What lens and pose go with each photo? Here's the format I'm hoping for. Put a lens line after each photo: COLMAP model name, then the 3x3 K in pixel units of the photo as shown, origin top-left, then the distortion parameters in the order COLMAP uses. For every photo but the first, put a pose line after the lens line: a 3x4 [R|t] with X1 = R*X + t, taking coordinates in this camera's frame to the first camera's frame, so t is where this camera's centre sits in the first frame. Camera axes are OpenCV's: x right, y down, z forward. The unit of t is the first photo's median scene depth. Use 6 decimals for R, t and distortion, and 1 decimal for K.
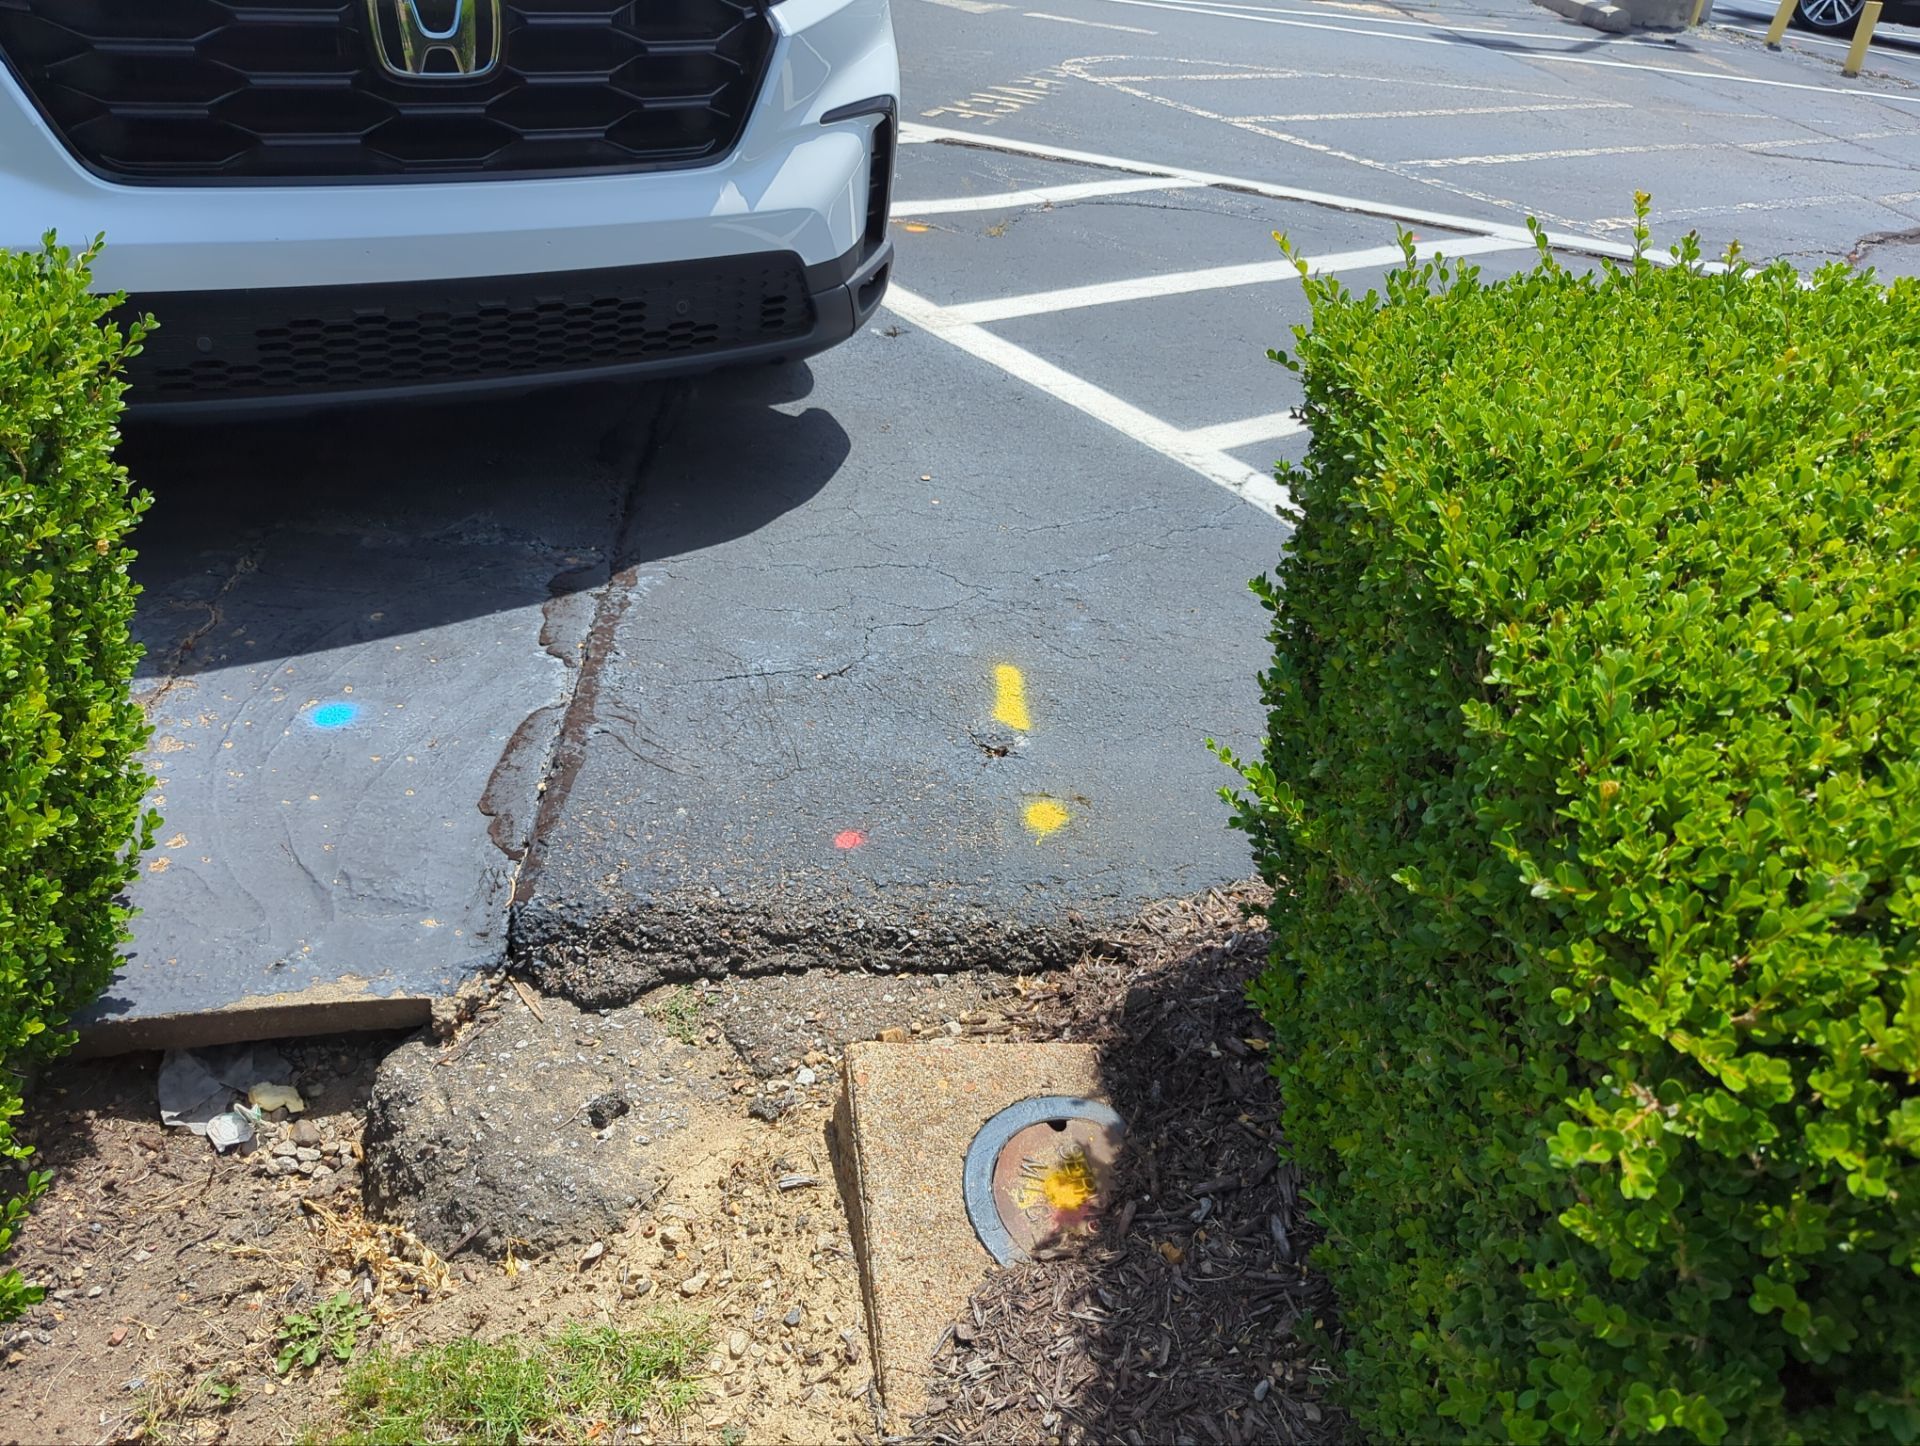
lens RADIAL K [[1595.1, 0, 964.0], [0, 1595.1, 722.1], [0, 0, 1]] dist [0.068243, -0.073222]
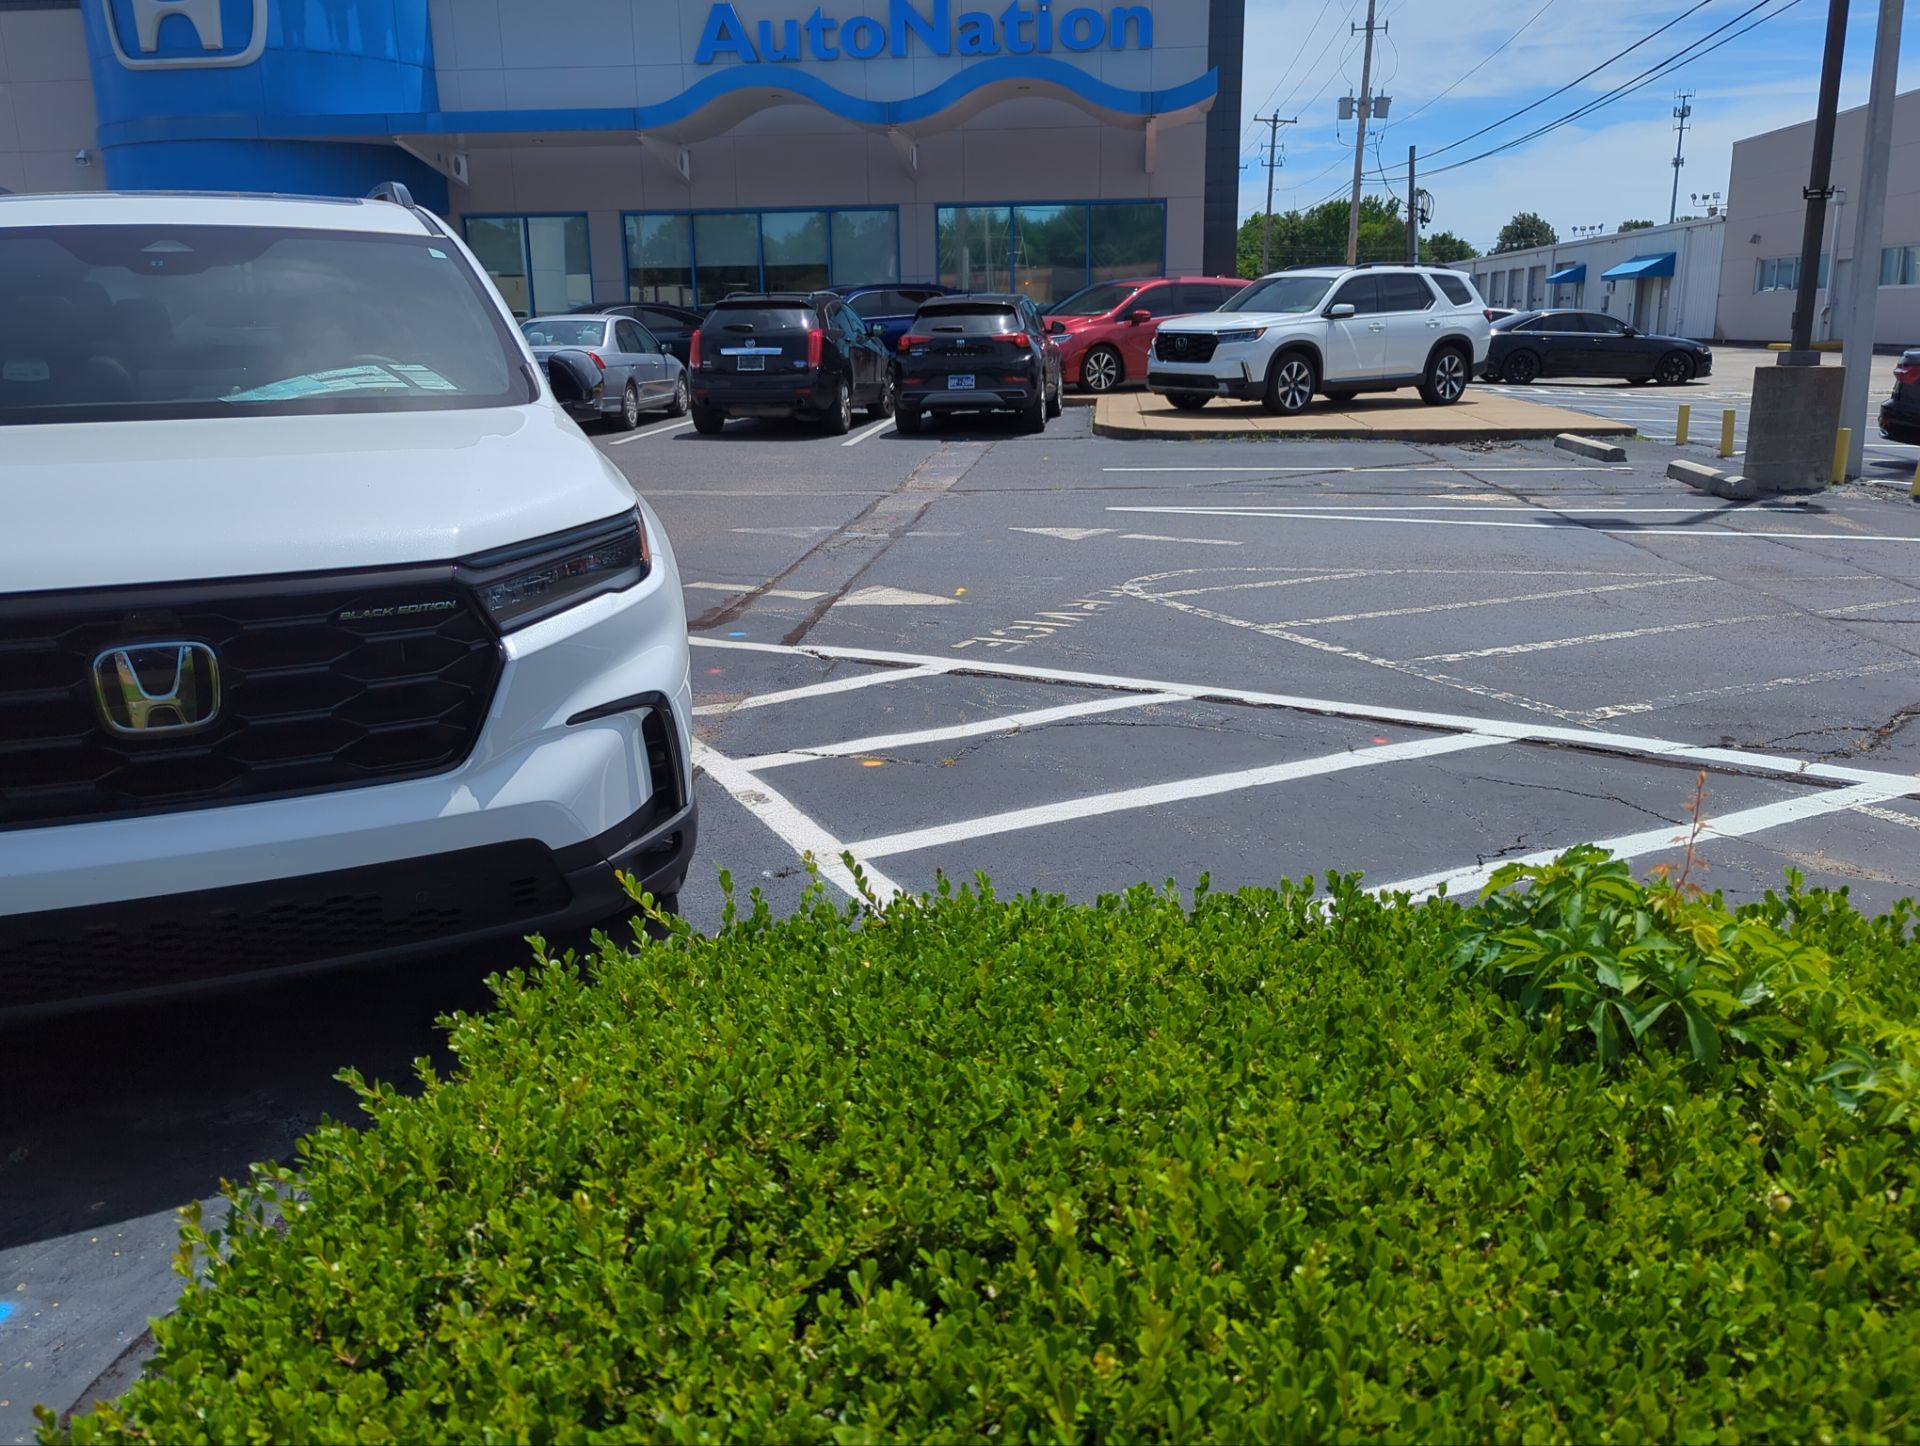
lens RADIAL K [[1595.1, 0, 961.6], [0, 1595.1, 717.6], [0, 0, 1]] dist [0.068243, -0.073222]
pose [[0.983186, -0.060779, -0.172194, 0.175485], [0.009385, 0.958556, -0.284750, -0.028584], [0.182364, 0.278346, 0.943009, 0.003191]]
